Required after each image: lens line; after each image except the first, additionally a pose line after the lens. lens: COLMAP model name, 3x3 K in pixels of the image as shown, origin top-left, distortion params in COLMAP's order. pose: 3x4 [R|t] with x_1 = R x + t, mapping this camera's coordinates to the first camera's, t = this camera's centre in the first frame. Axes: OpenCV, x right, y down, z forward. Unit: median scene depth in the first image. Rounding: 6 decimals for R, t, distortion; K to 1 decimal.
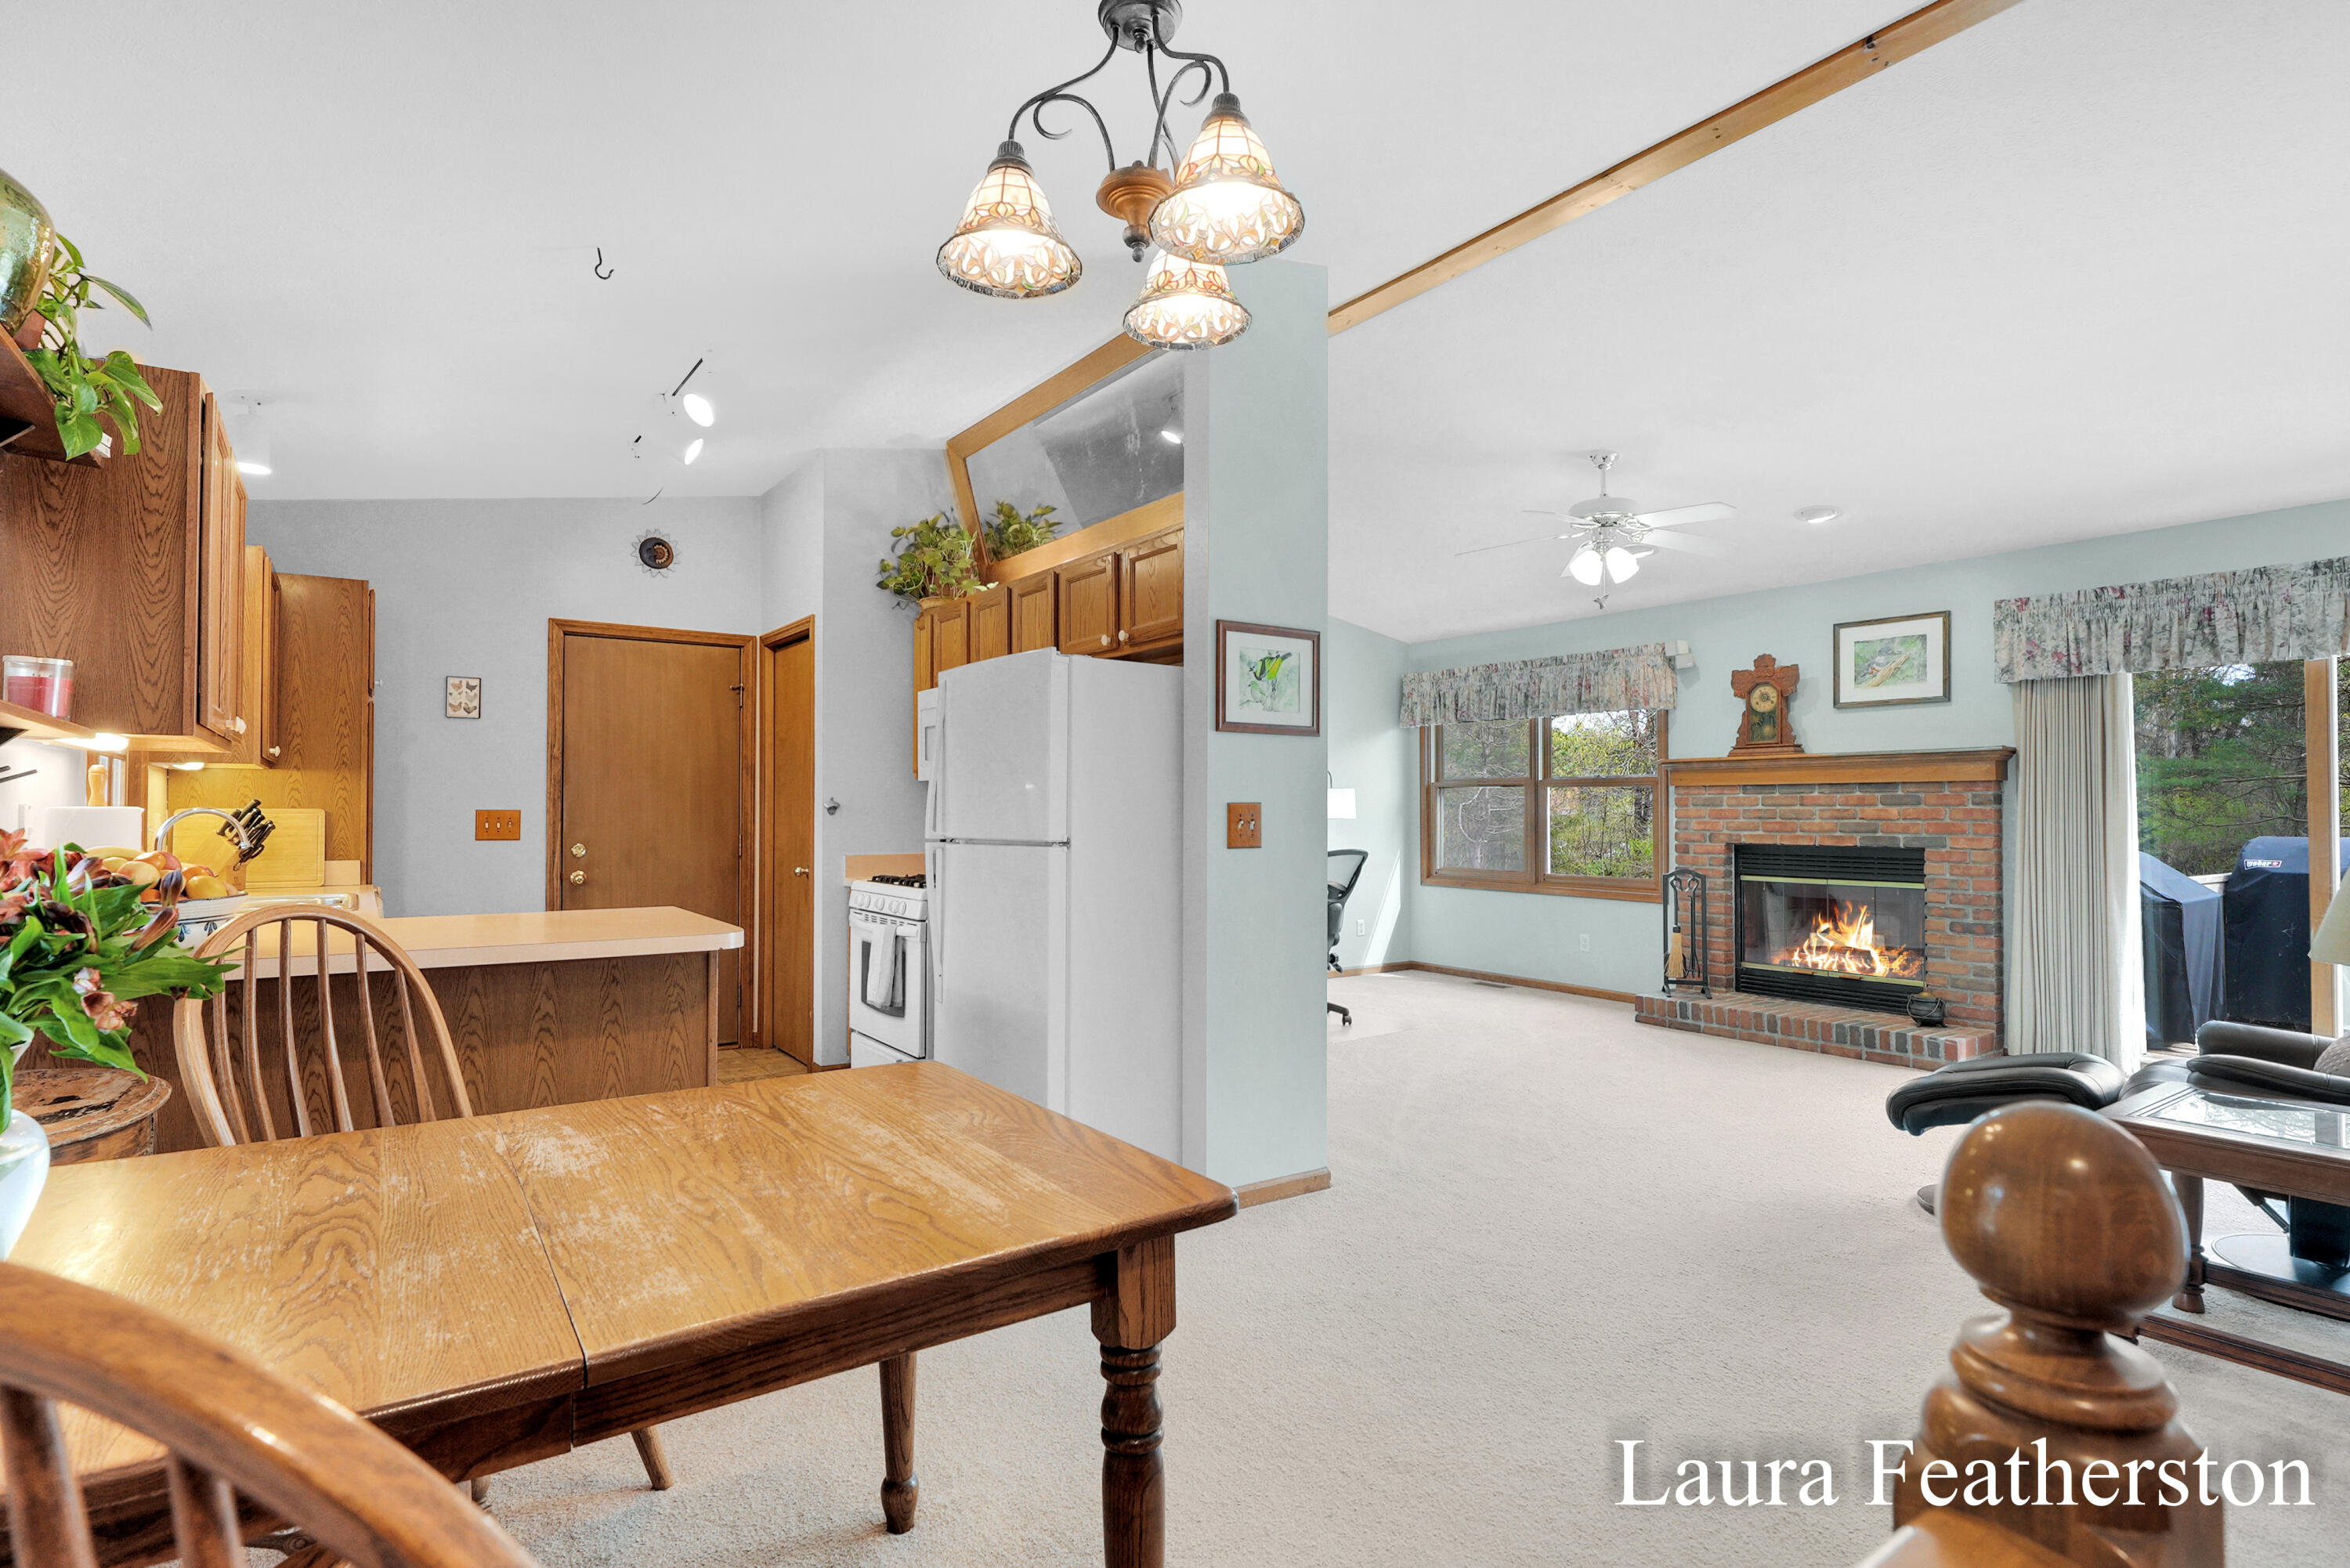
lens RADIAL K [[1181.0, 0, 1158.9], [0, 1181.0, 791.4], [0, 0, 1]] dist [0.000821, 0.000229]
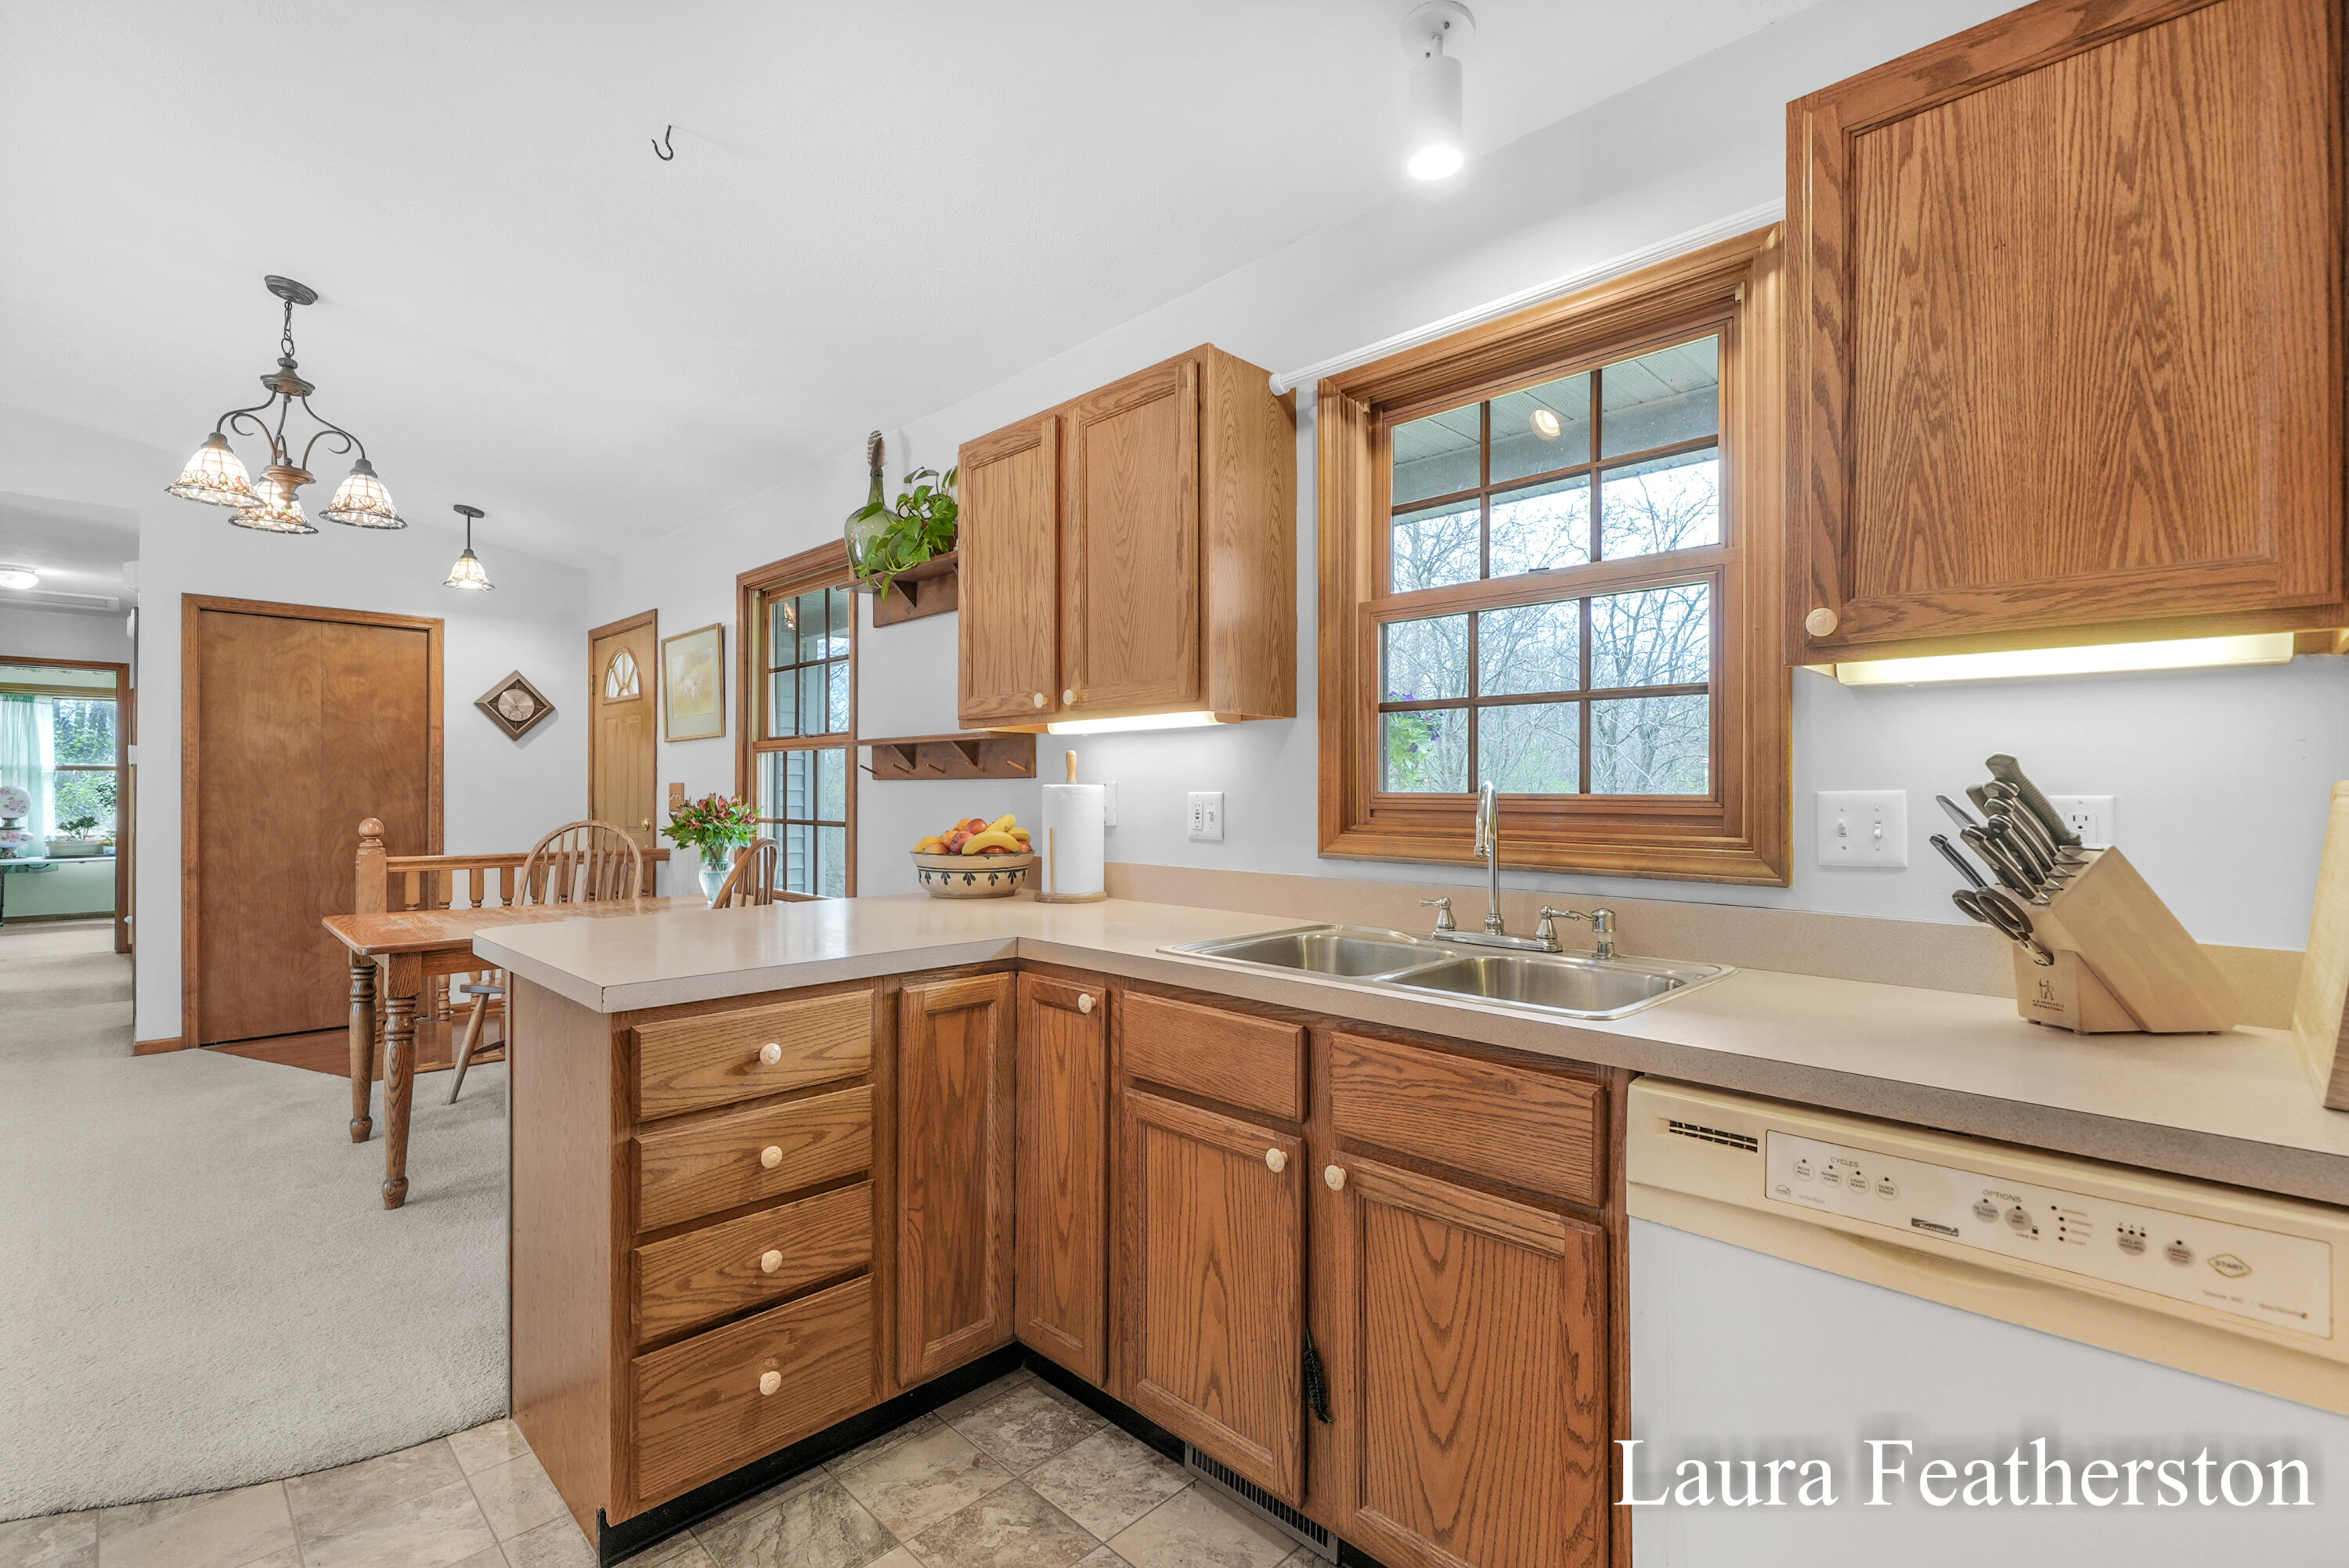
lens RADIAL K [[1074.1, 0, 1174.5], [0, 1074.1, 784.0], [0, 0, 1]] dist [-0.004562, -0.000668]
pose [[-0.983349, 0.004464, -0.181673, -0.562647], [0.007981, 0.999795, -0.018630, 0.022588], [0.181553, -0.019770, -0.983182, 1.482965]]
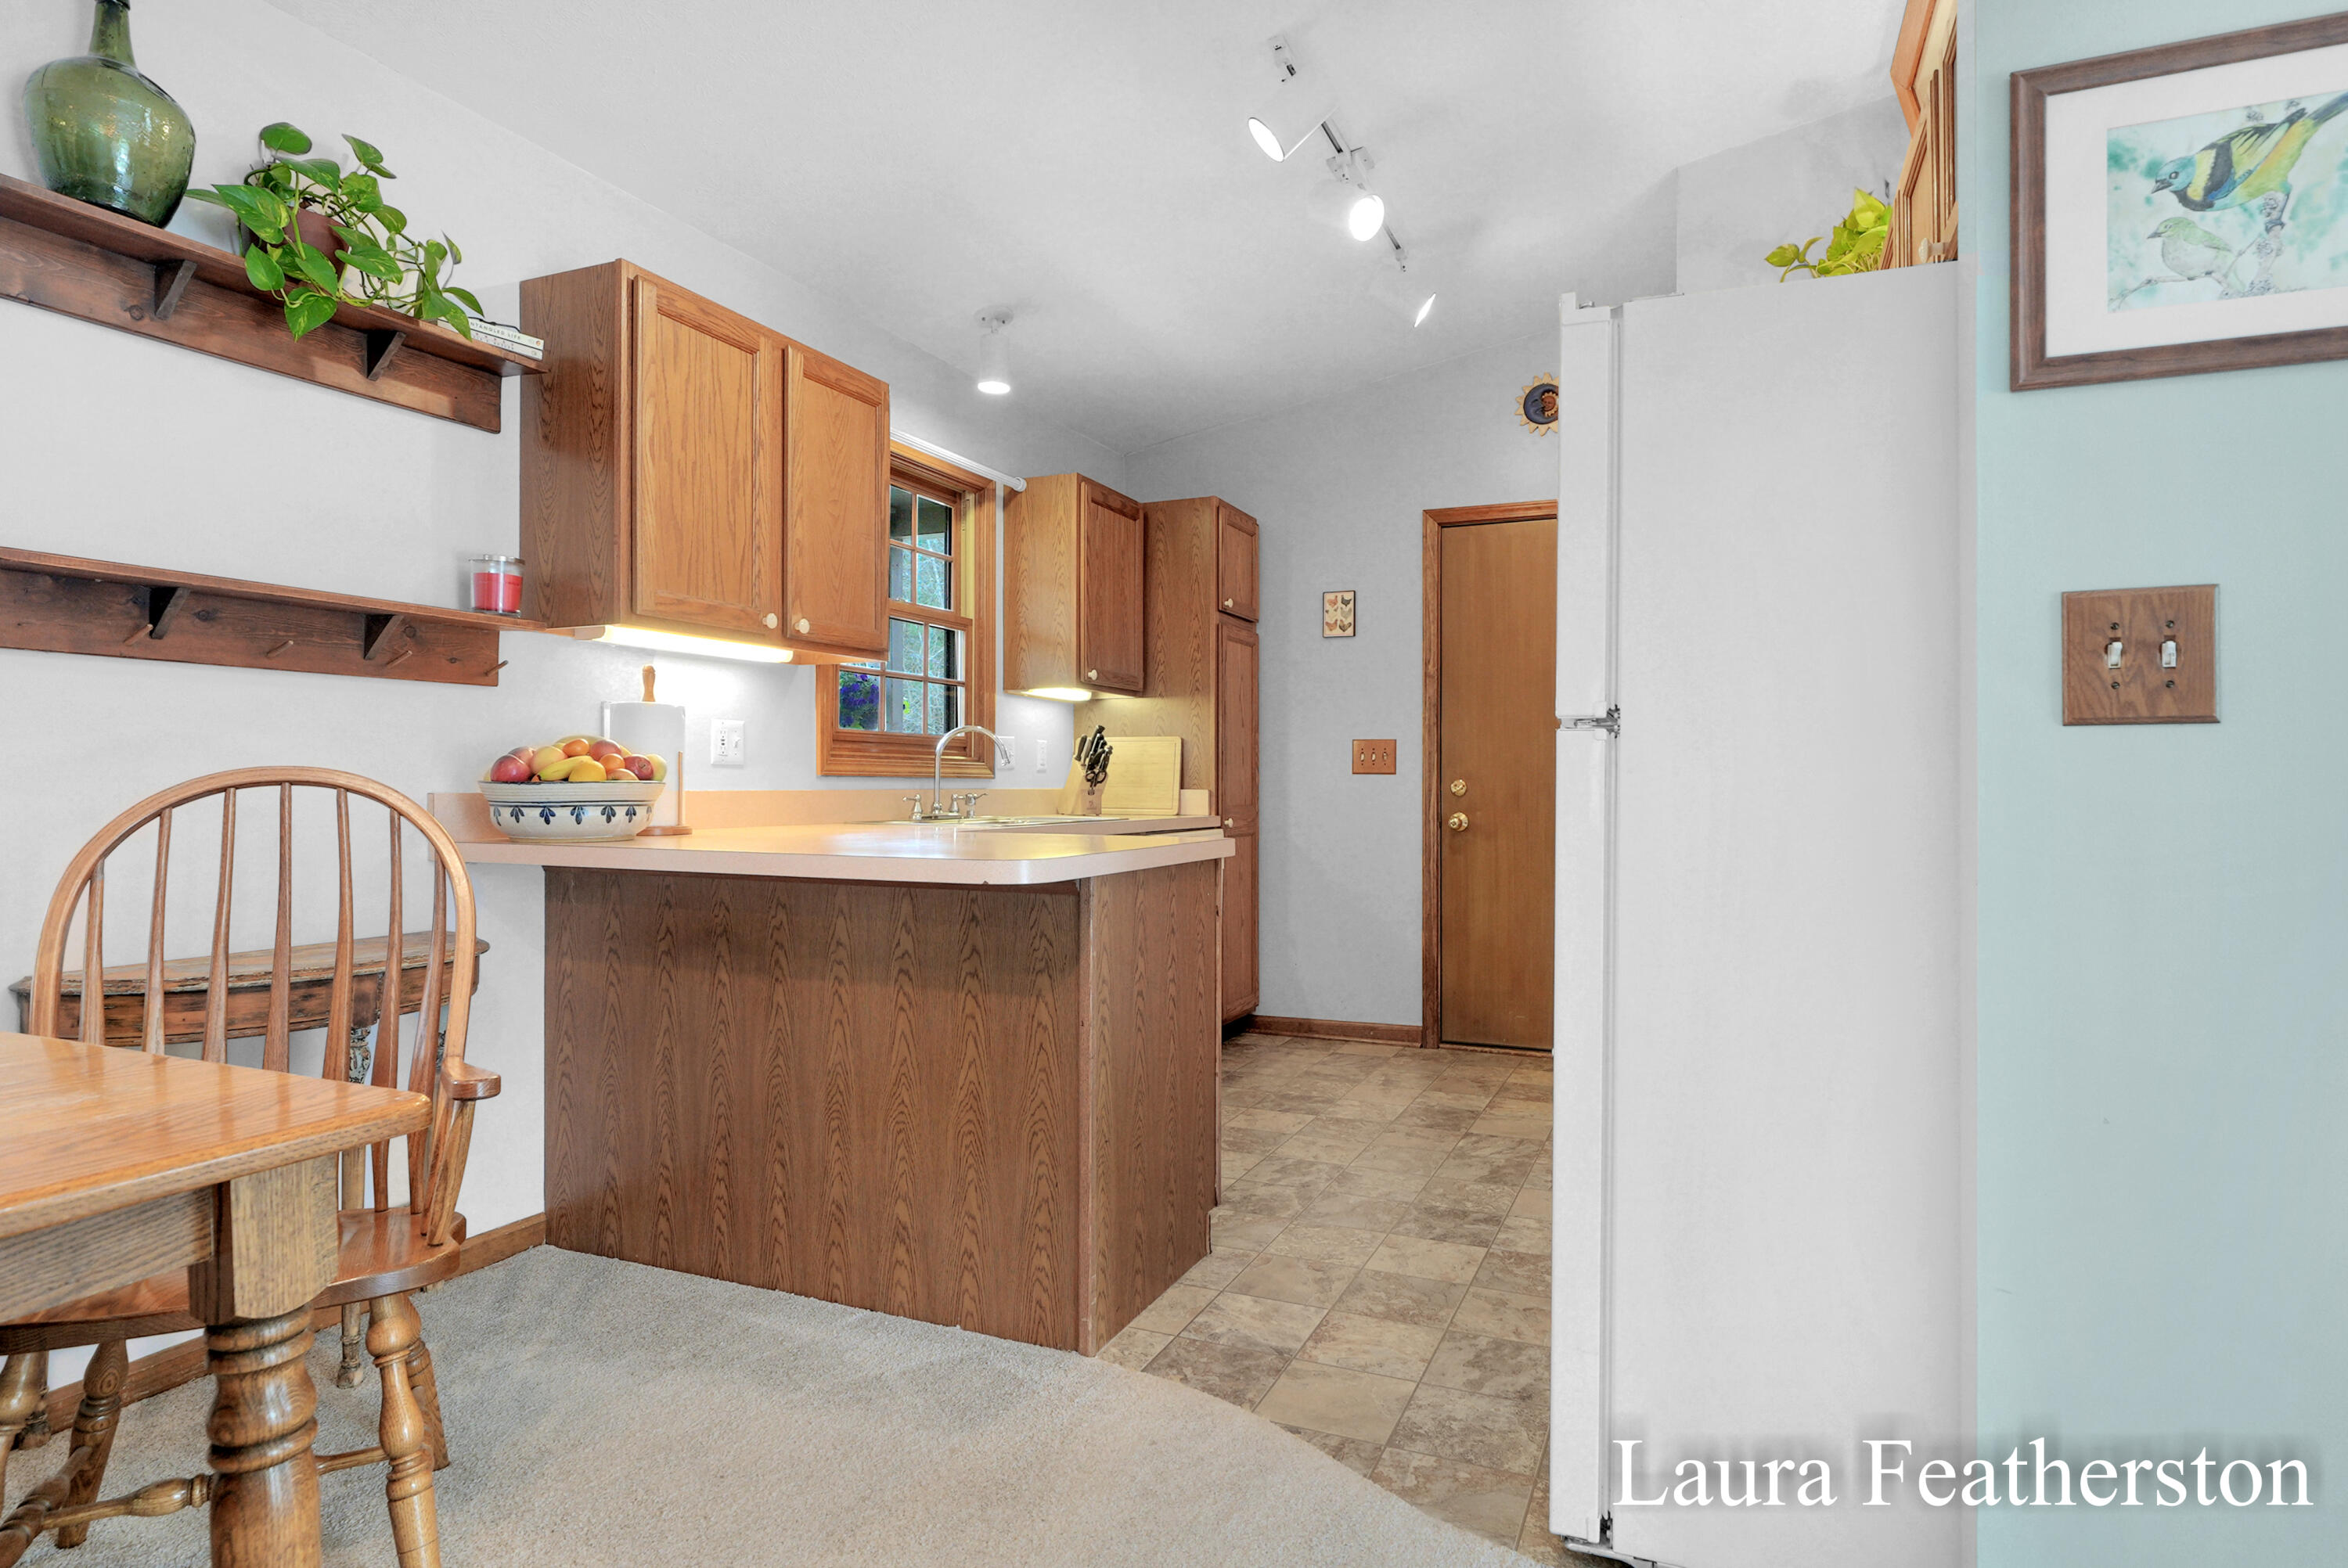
lens RADIAL K [[1265.5, 0, 1178.2], [0, 1265.5, 771.5], [0, 0, 1]] dist [-0.001585, -0.000938]
pose [[0.531113, -0.008559, -0.847258, 0.229242], [0.012362, 0.999921, -0.002352, 0.059086], [0.847211, -0.009224, 0.531177, 0.570172]]
